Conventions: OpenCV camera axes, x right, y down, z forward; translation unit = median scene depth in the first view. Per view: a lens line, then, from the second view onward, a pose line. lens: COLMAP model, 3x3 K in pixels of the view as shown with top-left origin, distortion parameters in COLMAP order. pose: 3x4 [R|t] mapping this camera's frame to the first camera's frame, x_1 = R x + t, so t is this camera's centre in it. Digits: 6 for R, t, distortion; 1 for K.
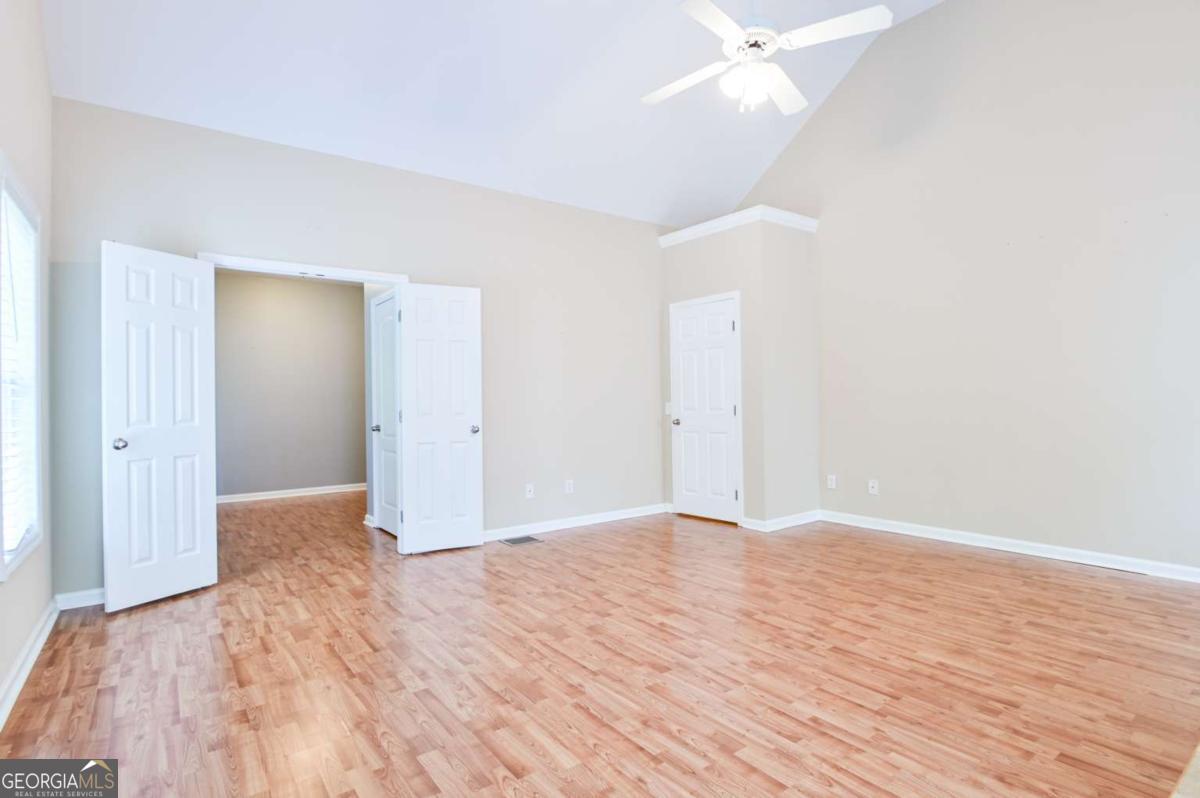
lens RADIAL K [[586.2, 0, 609.0], [0, 586.2, 398.5], [0, 0, 1]] dist [-0.020189, 0.000929]
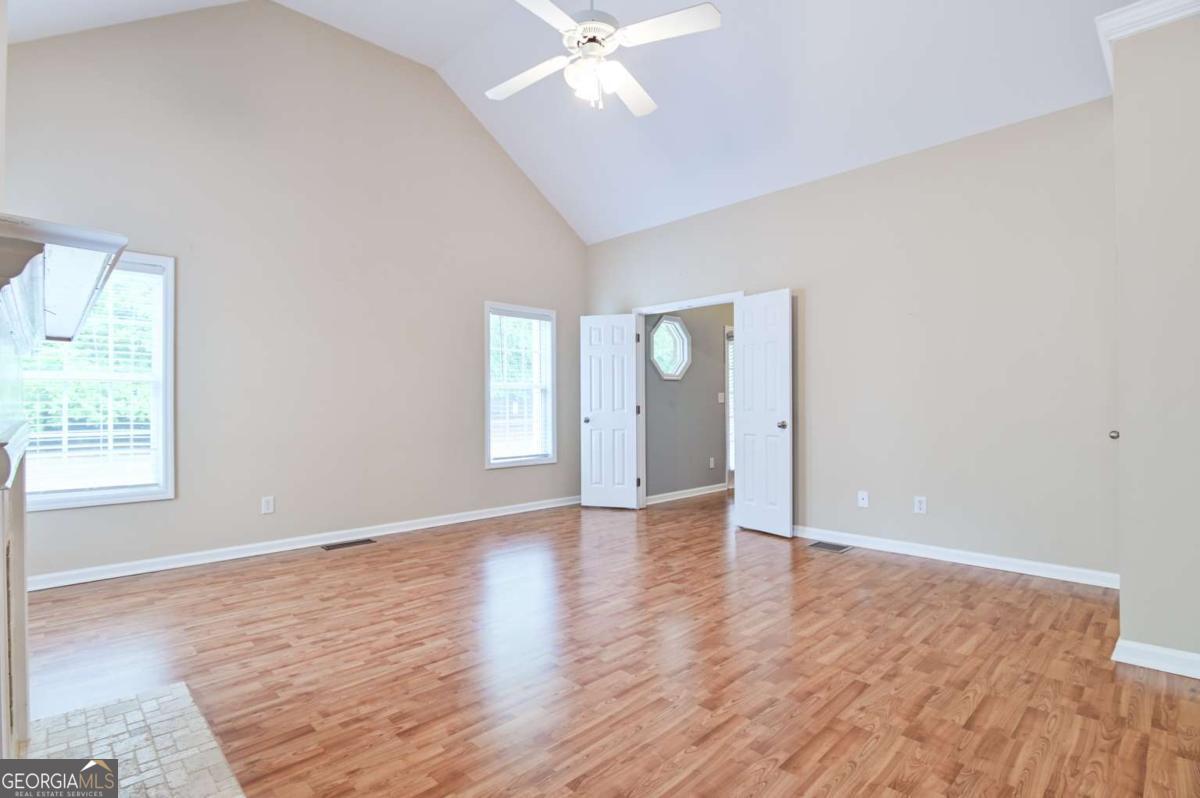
lens RADIAL K [[586.2, 0, 609.6], [0, 586.2, 397.4], [0, 0, 1]] dist [-0.020189, 0.000929]
pose [[0.145797, 0.004431, -0.989305, 1.672010], [0.010168, 0.999930, 0.005977, -0.011814], [0.989262, -0.010930, 0.145742, 1.199502]]
